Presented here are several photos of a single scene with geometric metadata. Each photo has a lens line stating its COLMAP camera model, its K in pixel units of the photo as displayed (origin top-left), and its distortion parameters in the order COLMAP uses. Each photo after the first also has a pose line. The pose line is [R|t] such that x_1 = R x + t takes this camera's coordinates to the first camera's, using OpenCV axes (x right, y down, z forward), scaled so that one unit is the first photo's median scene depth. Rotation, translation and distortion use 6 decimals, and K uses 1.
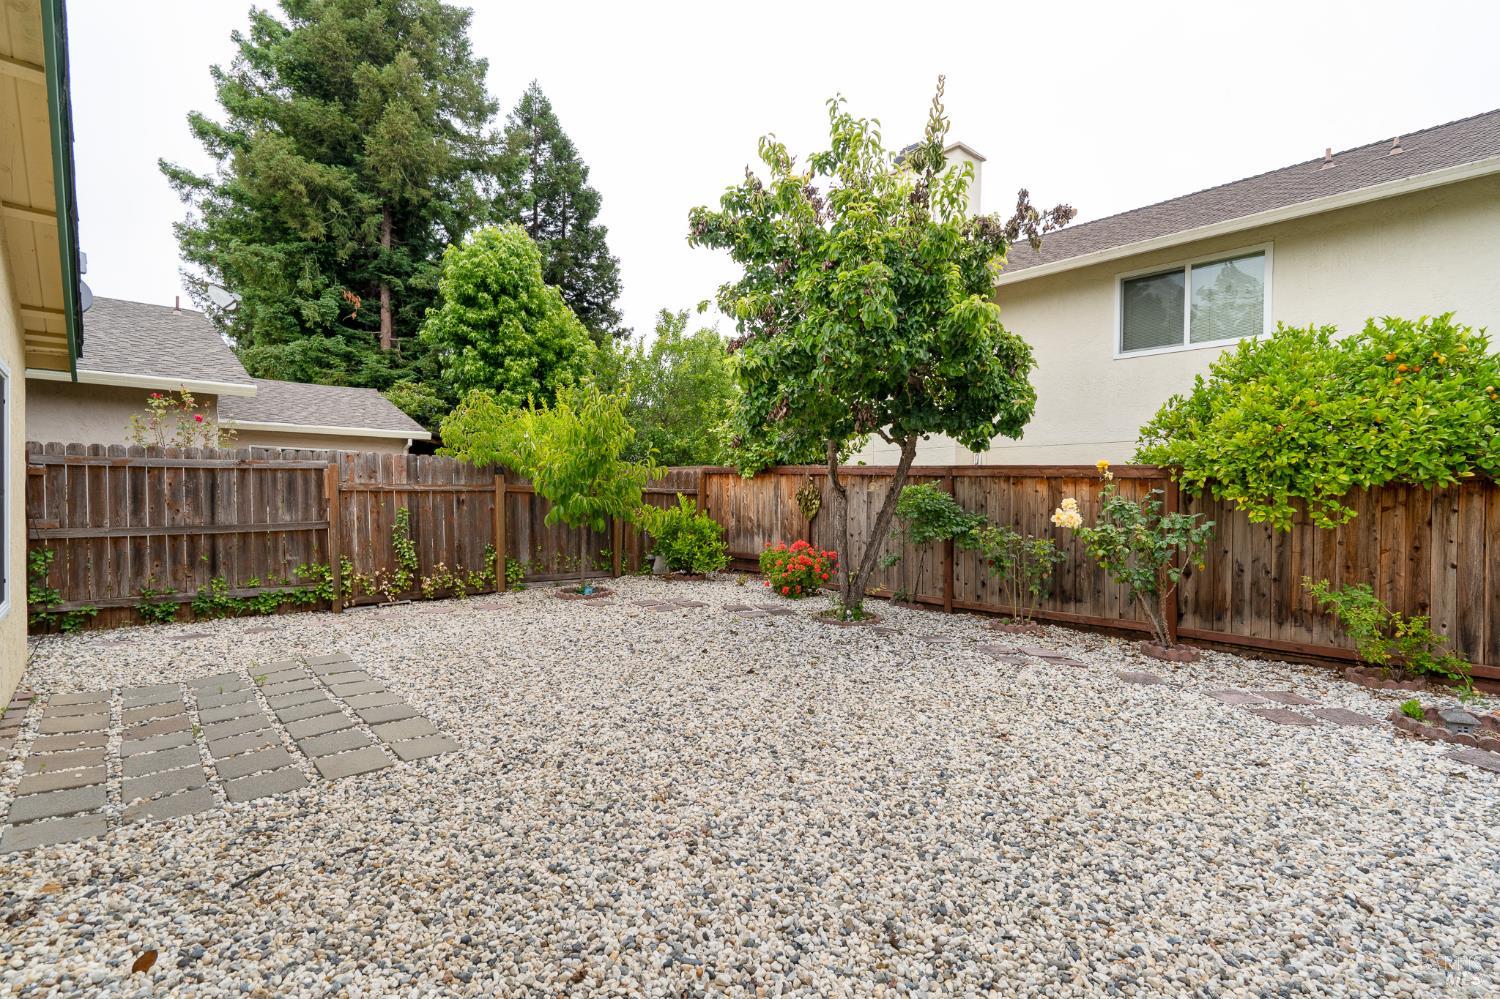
lens RADIAL K [[693.5, 0, 759.4], [0, 693.5, 508.1], [0, 0, 1]] dist [-0.004942, 0.001325]
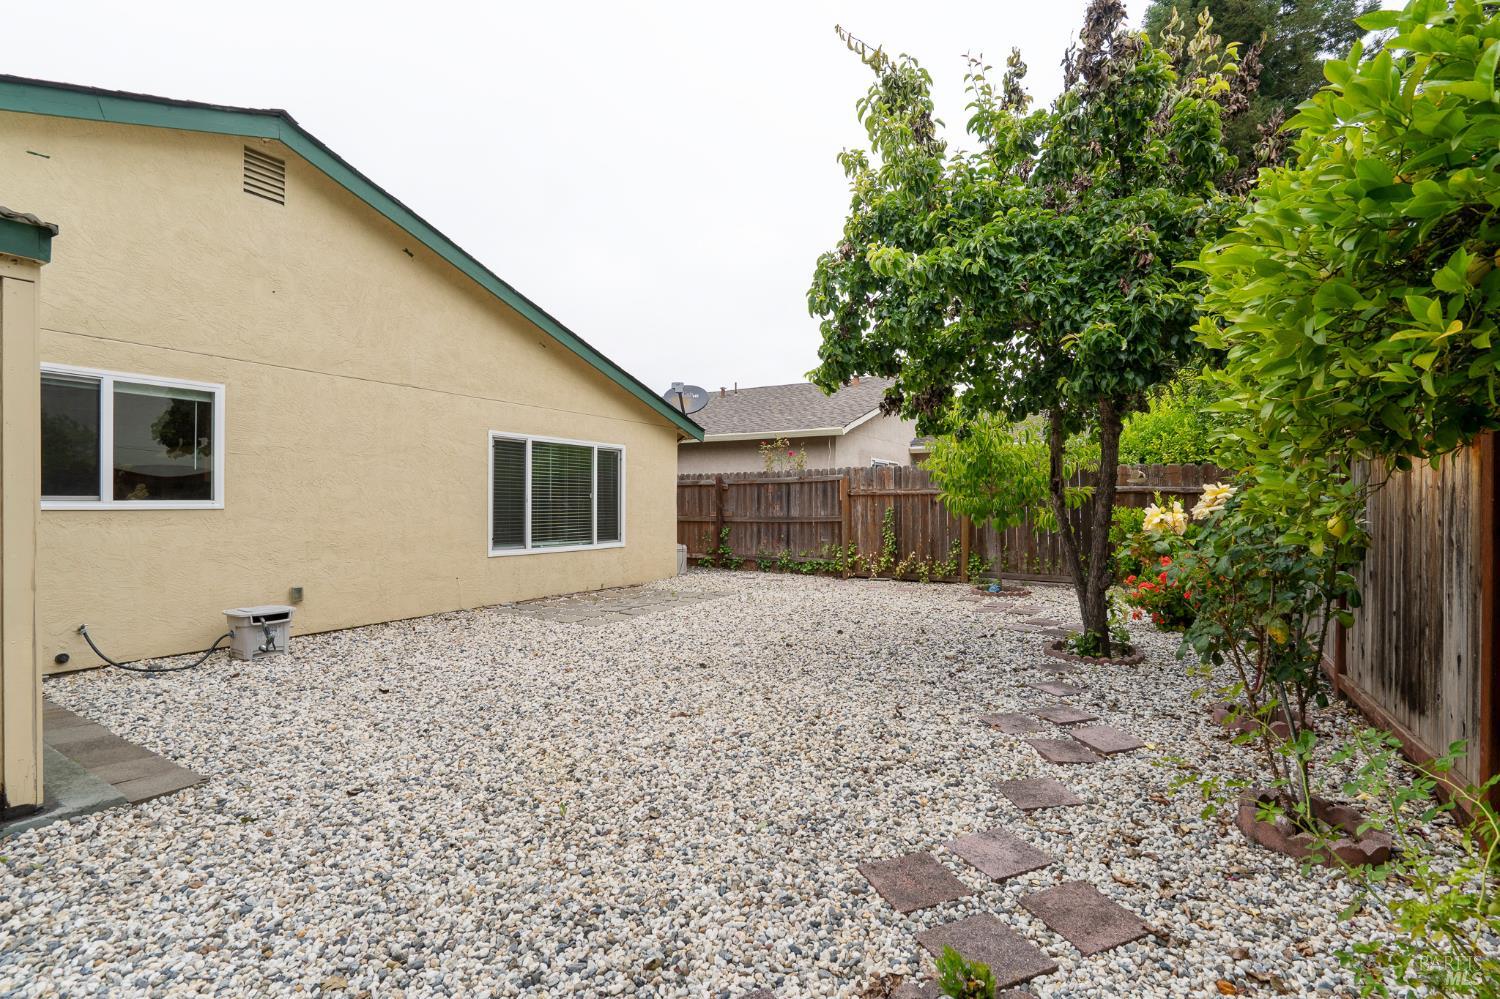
lens RADIAL K [[693.5, 0, 753.8], [0, 693.5, 506.5], [0, 0, 1]] dist [-0.004942, 0.001325]
pose [[0.267603, -0.002677, -0.963525, 0.694773], [-0.018267, 0.999802, -0.007851, 0.012903], [0.963356, 0.019702, 0.267501, 0.412963]]
